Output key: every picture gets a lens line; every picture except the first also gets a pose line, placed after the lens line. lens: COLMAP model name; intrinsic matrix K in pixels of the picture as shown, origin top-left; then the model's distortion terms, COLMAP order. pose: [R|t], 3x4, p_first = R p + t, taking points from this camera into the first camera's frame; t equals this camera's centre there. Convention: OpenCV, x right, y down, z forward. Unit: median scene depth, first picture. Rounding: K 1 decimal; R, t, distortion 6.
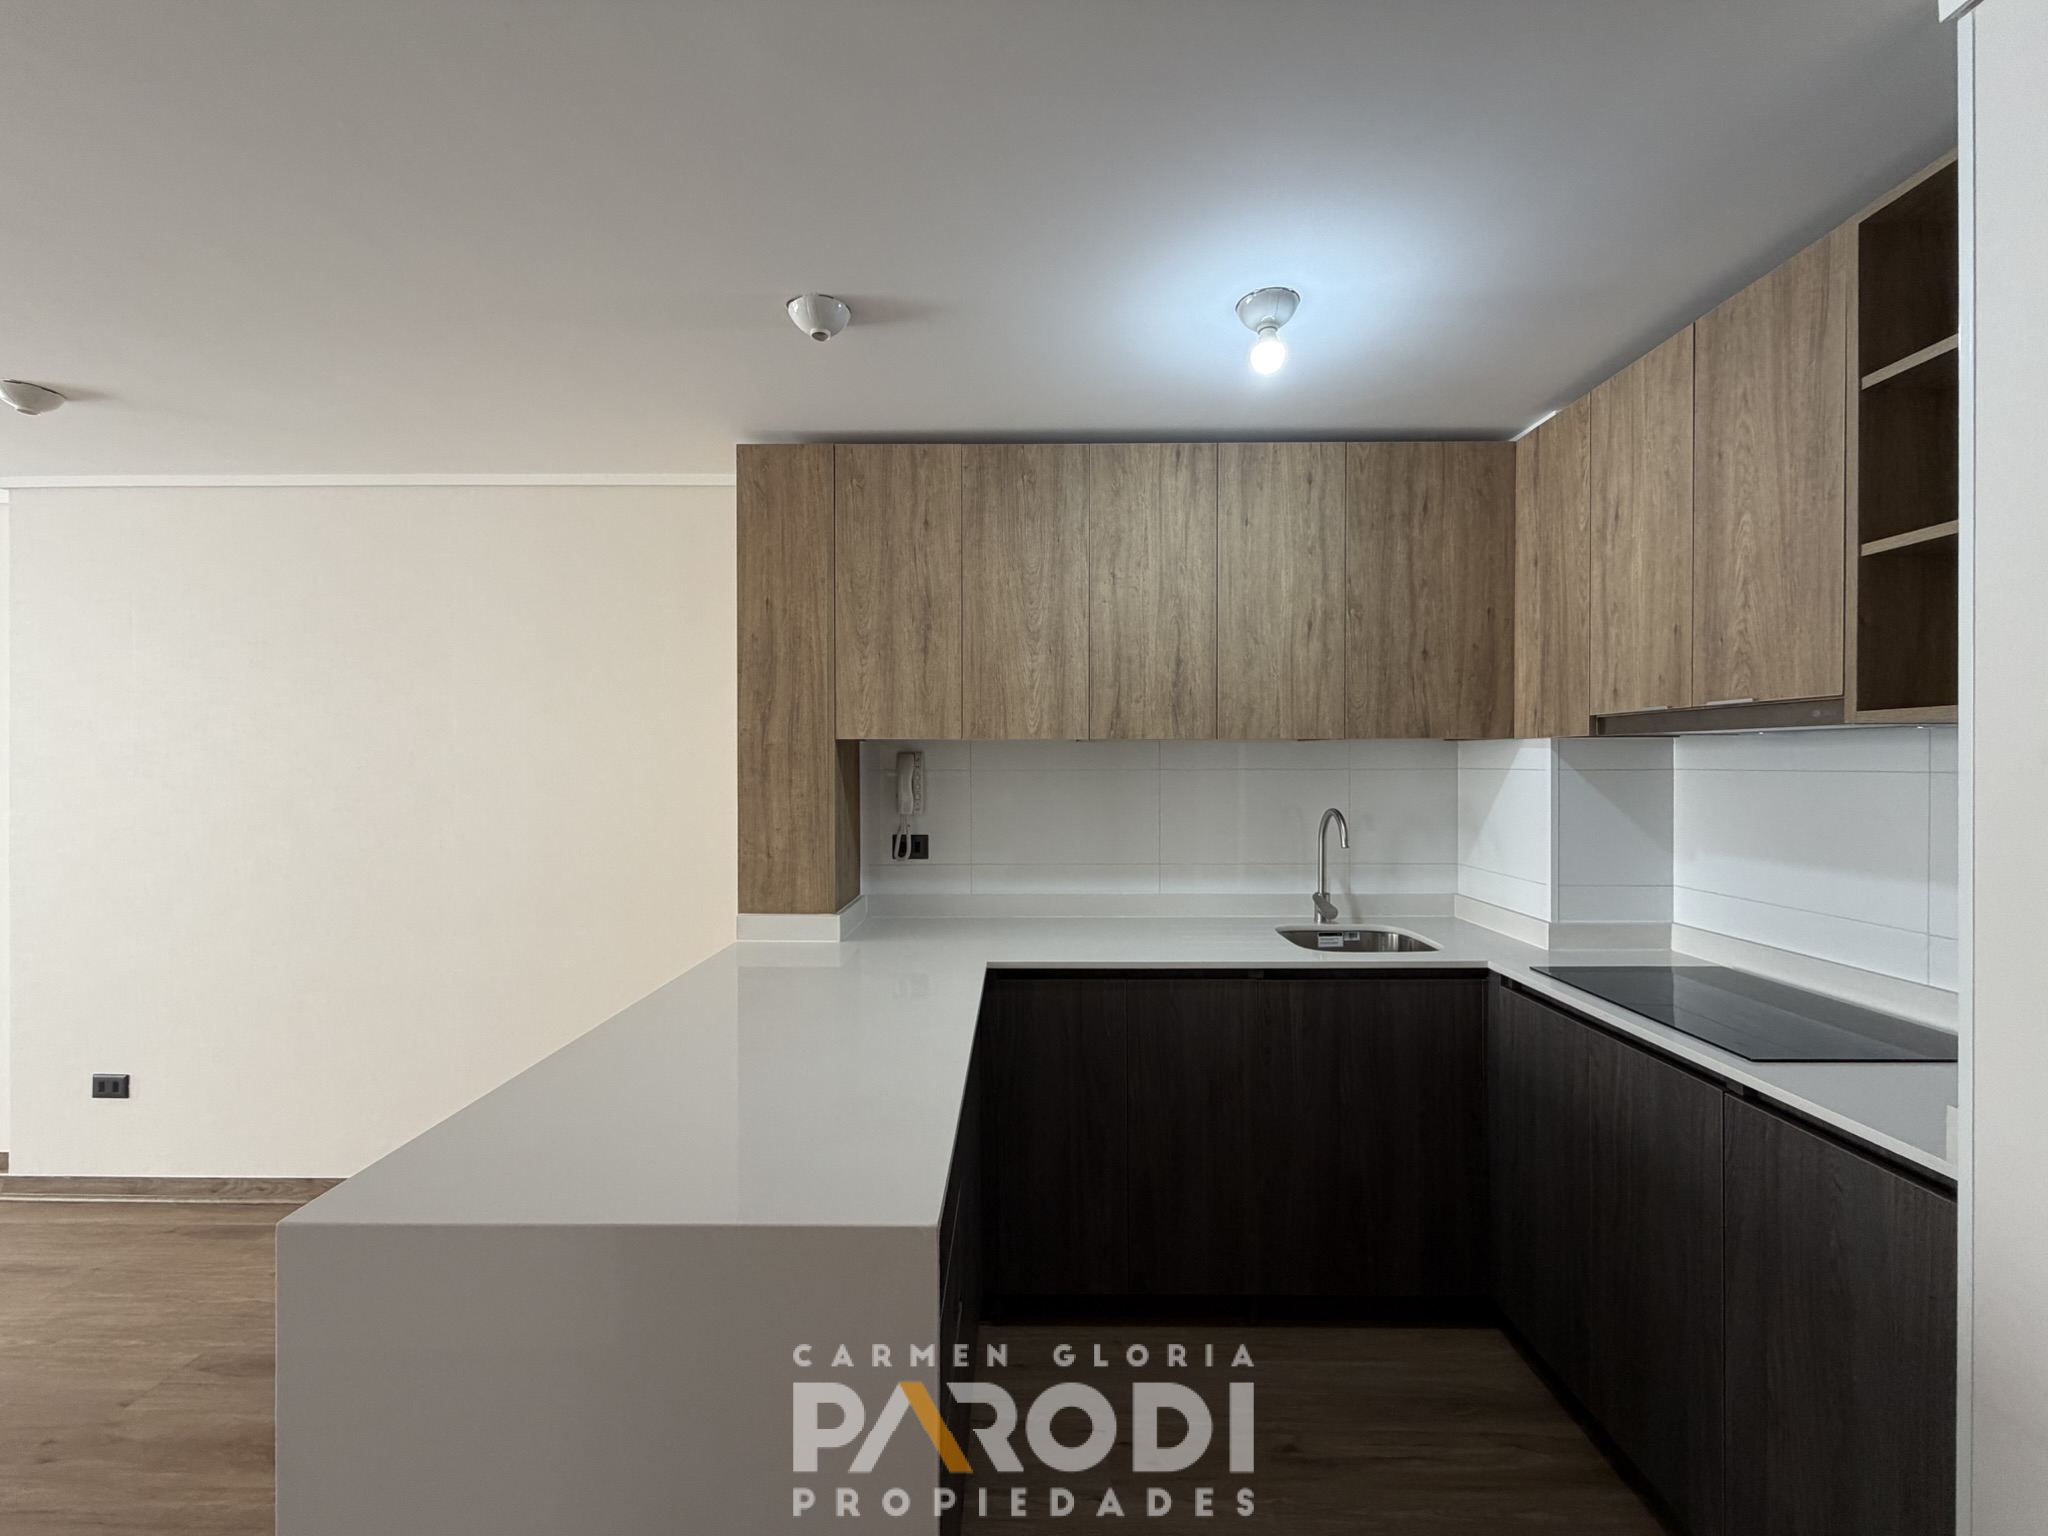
lens RADIAL K [[814.4, 0, 1020.2], [0, 814.4, 768.7], [0, 0, 1]] dist [-0.000240, -0.000396]
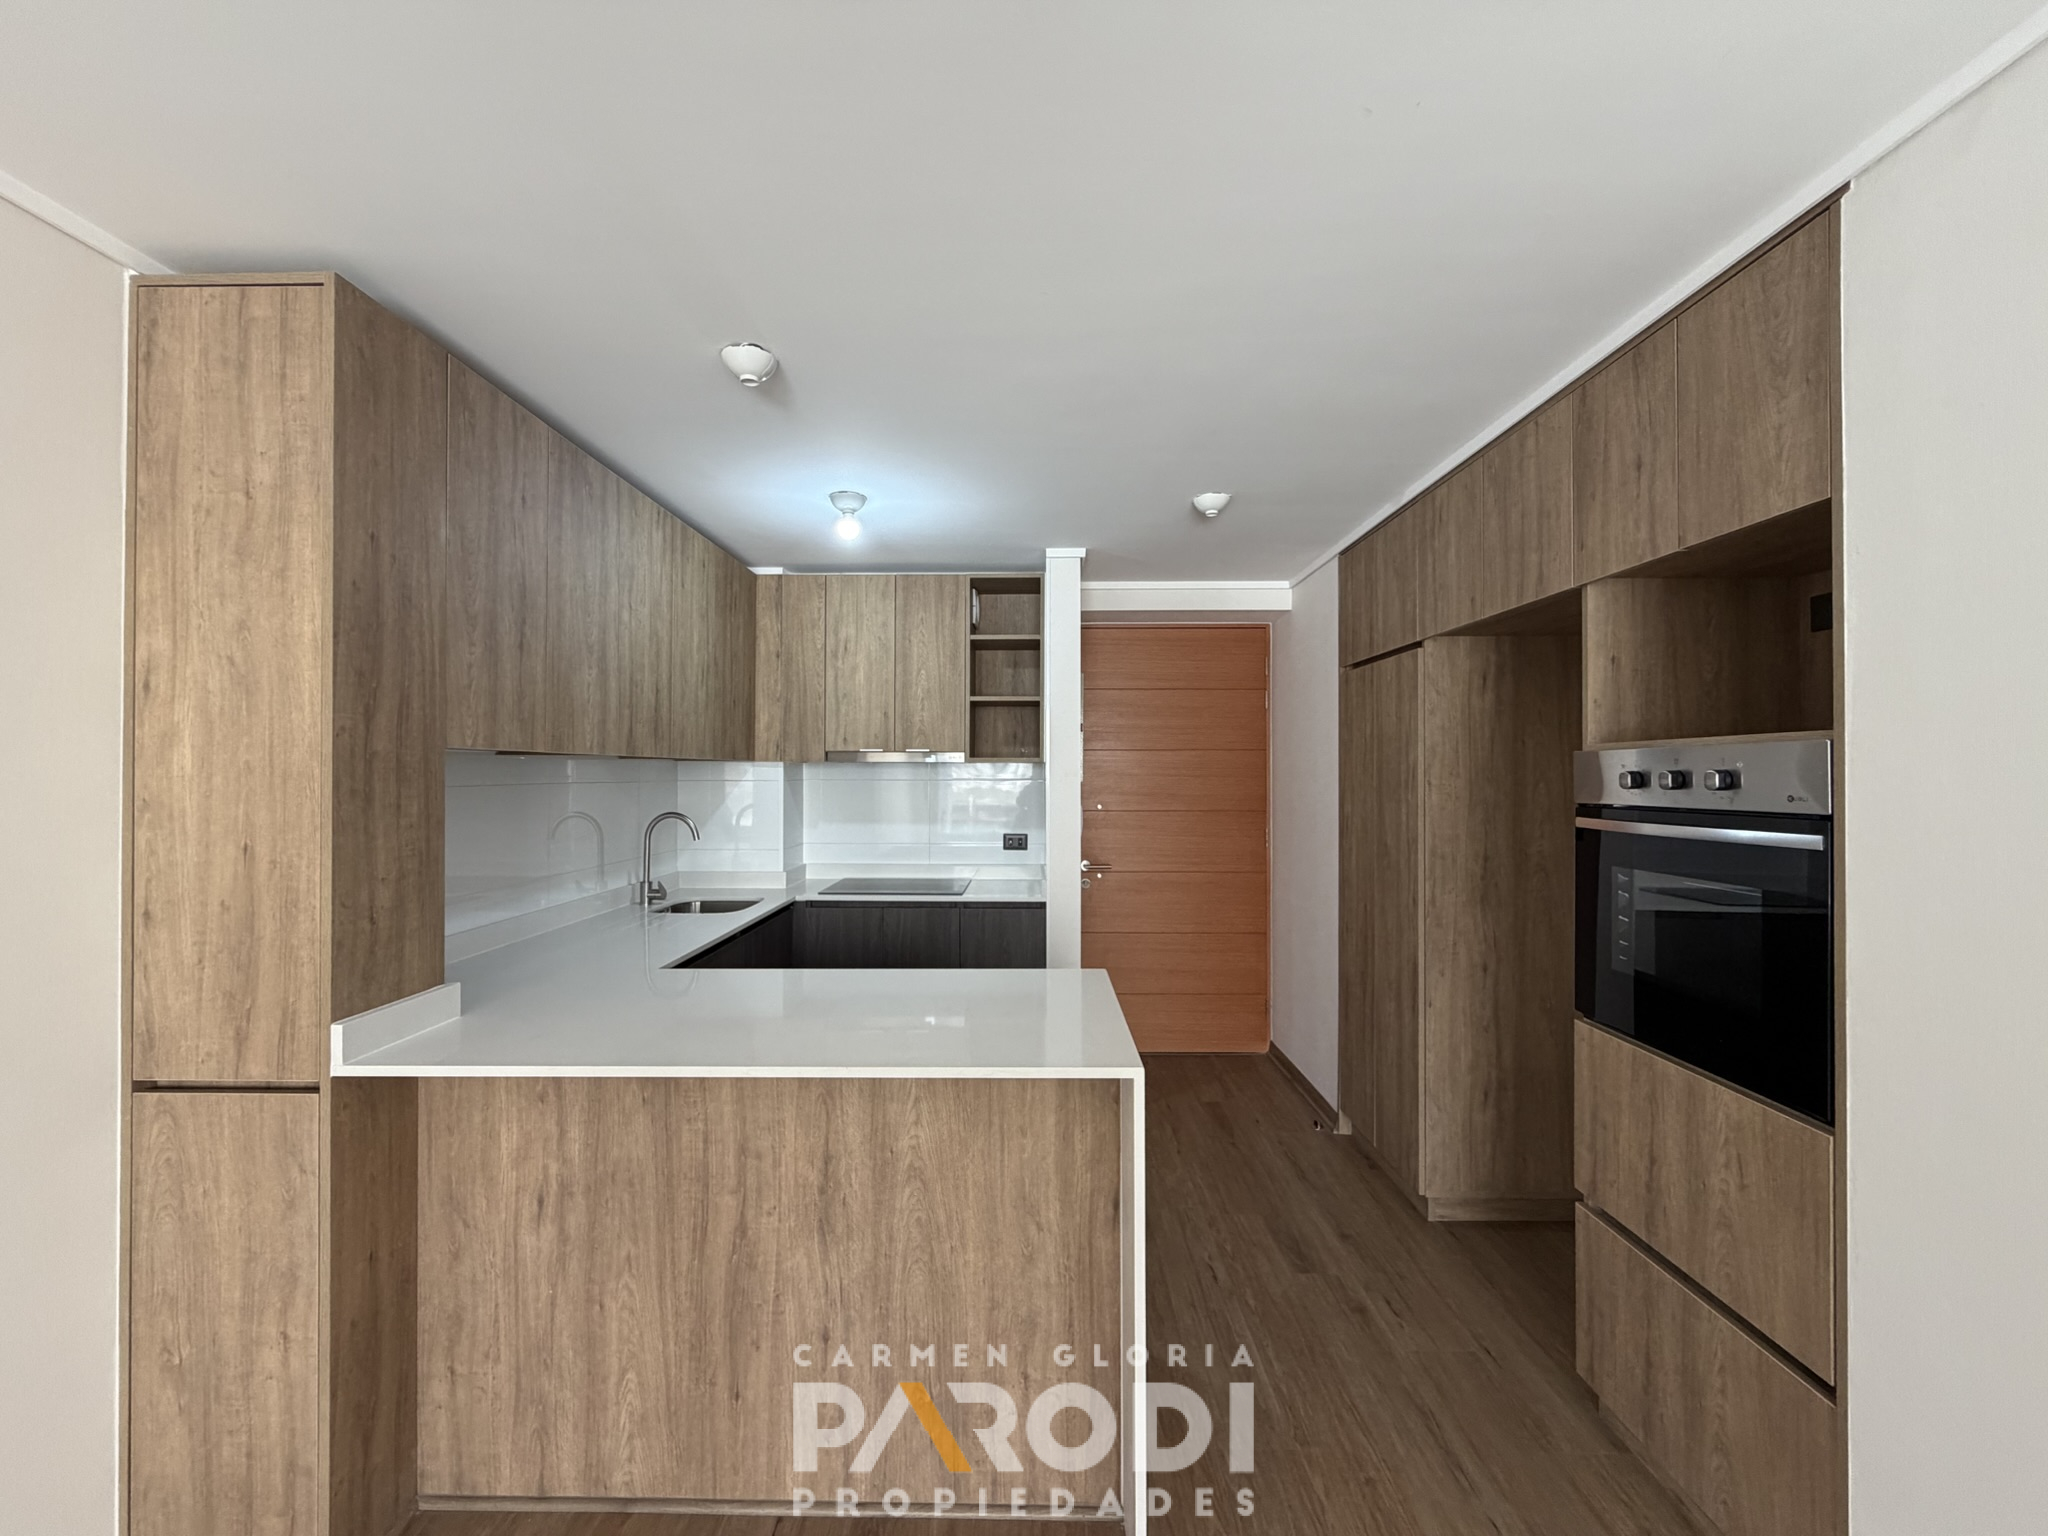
lens RADIAL K [[814.4, 0, 1021.1], [0, 814.4, 768.8], [0, 0, 1]] dist [-0.000240, -0.000396]
pose [[0.005433, 0.005951, 0.999968, -0.970940], [0.006020, 0.999964, -0.005984, -0.009308], [-0.999967, 0.006053, 0.005397, 0.471971]]
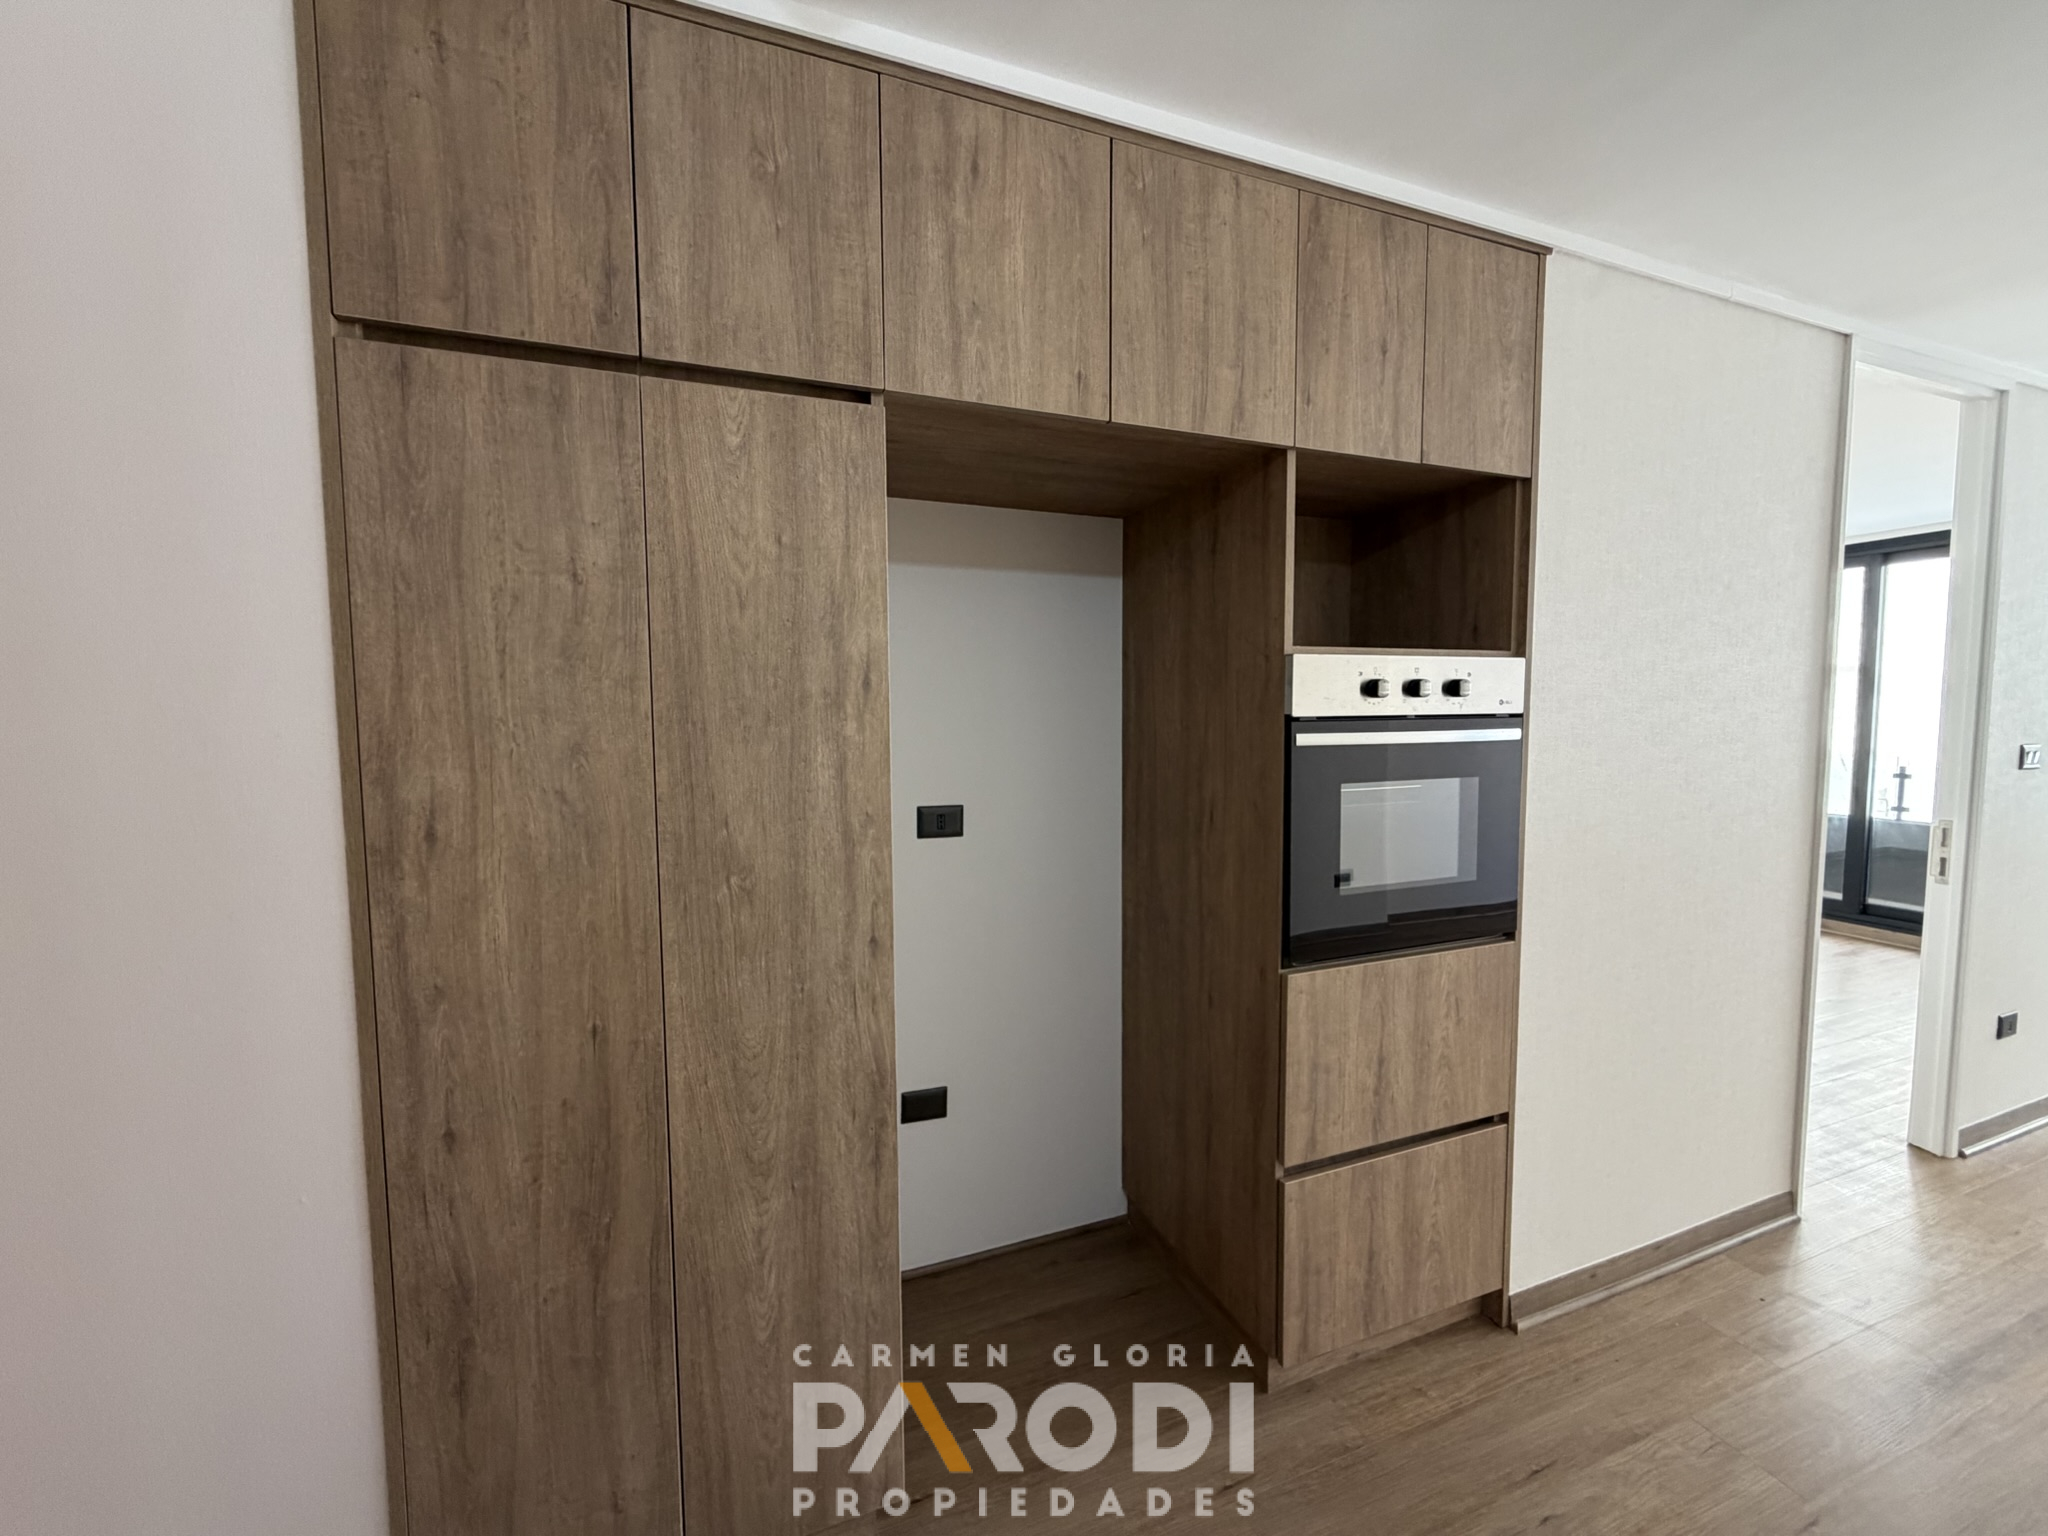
lens RADIAL K [[814.4, 0, 1018.6], [0, 814.4, 767.3], [0, 0, 1]] dist [-0.000240, -0.000396]
pose [[-0.928563, 0.031514, -0.369835, 0.310333], [0.003709, 0.997127, 0.075654, 0.012847], [0.371157, 0.068877, -0.926012, 0.460759]]
